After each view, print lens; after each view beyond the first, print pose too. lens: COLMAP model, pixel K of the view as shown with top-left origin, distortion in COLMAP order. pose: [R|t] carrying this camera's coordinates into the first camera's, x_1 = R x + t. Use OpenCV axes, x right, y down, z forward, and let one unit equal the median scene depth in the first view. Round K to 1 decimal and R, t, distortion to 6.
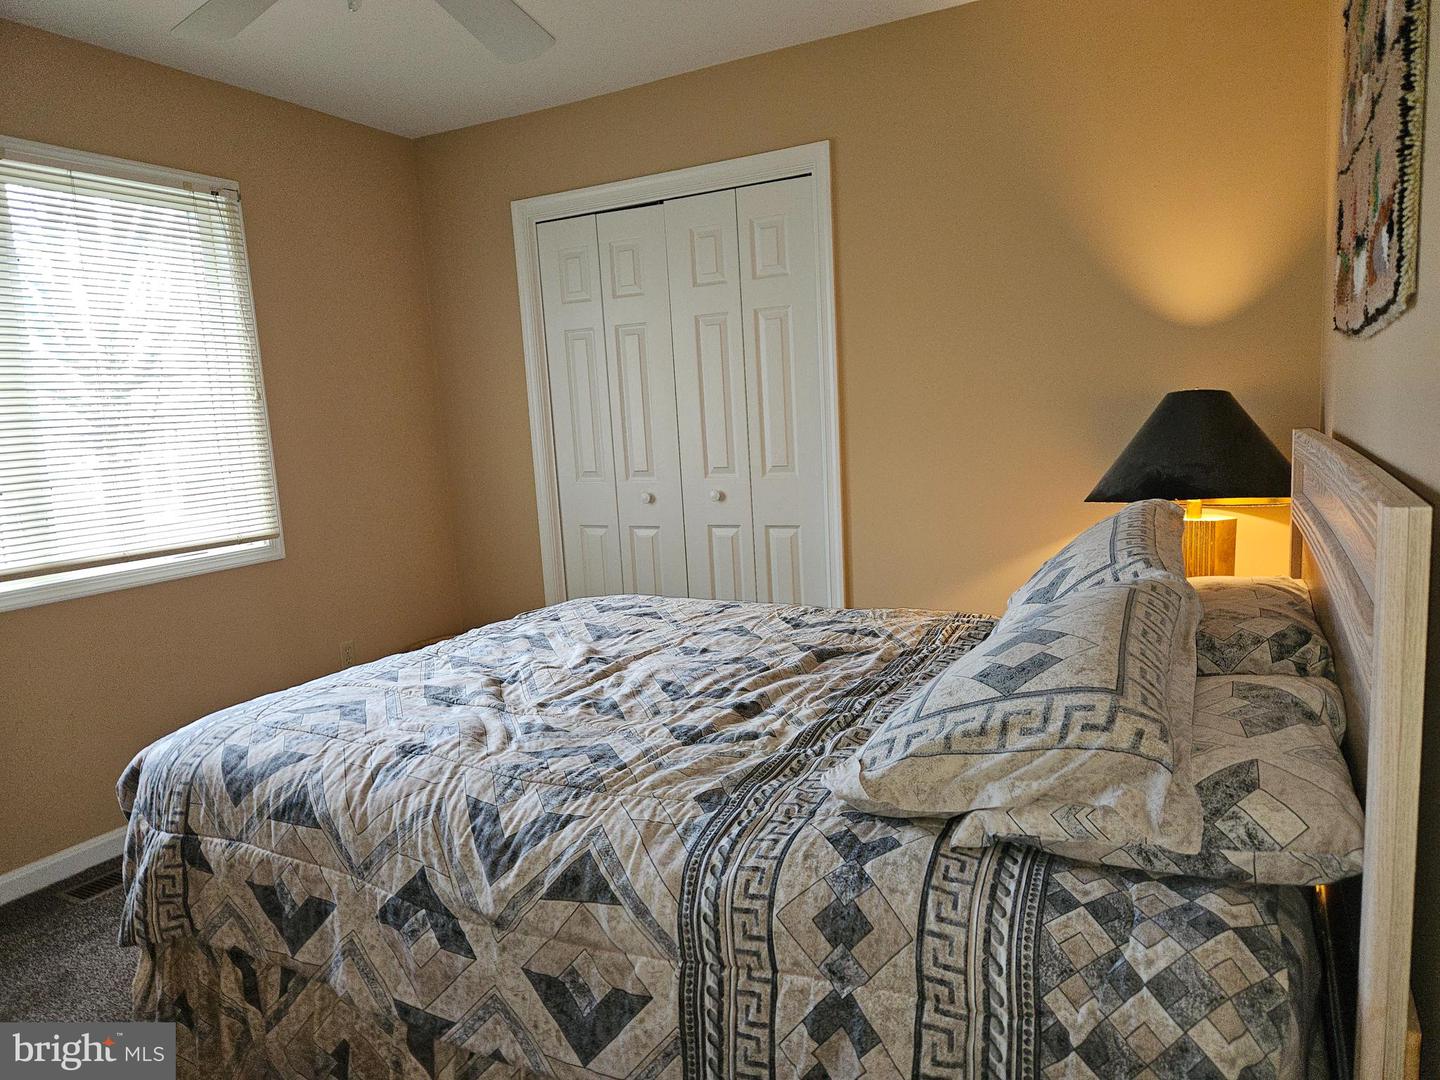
lens RADIAL K [[967.4, 0, 722.9], [0, 967.4, 541.2], [0, 0, 1]] dist [0.080906, -0.074686]
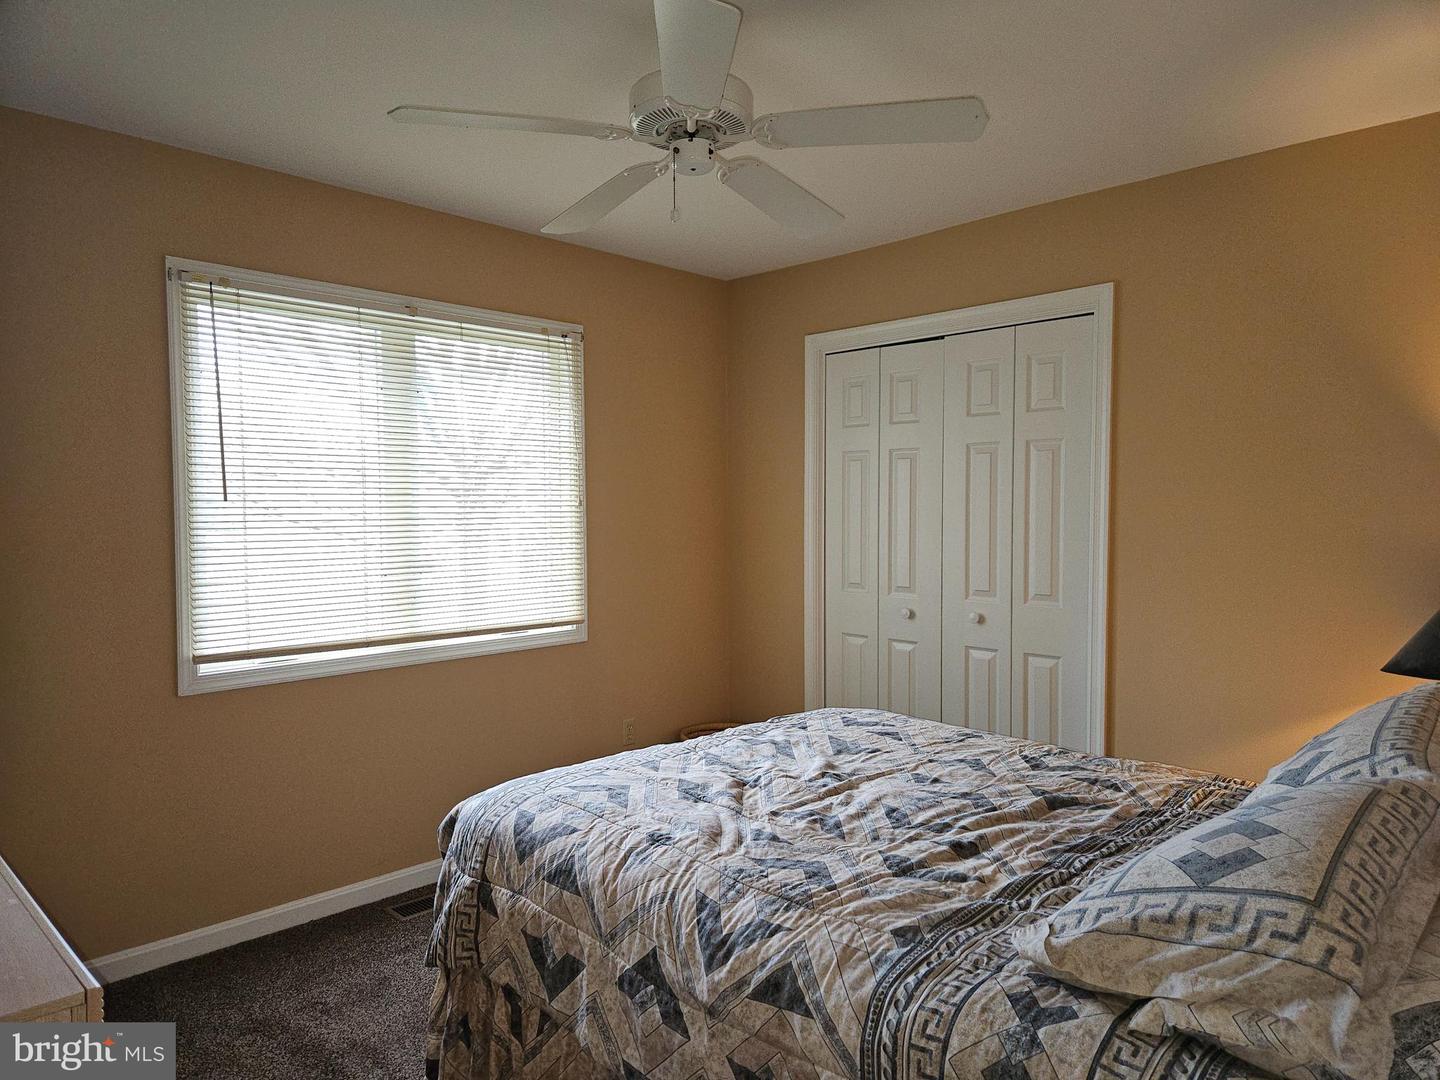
lens RADIAL K [[967.4, 0, 722.9], [0, 967.4, 541.2], [0, 0, 1]] dist [0.080906, -0.074686]
pose [[0.954084, 0.063461, -0.292738, 0.073914], [-0.088713, 0.993320, -0.073793, -0.062016], [0.286100, 0.096374, 0.953341, -0.120513]]
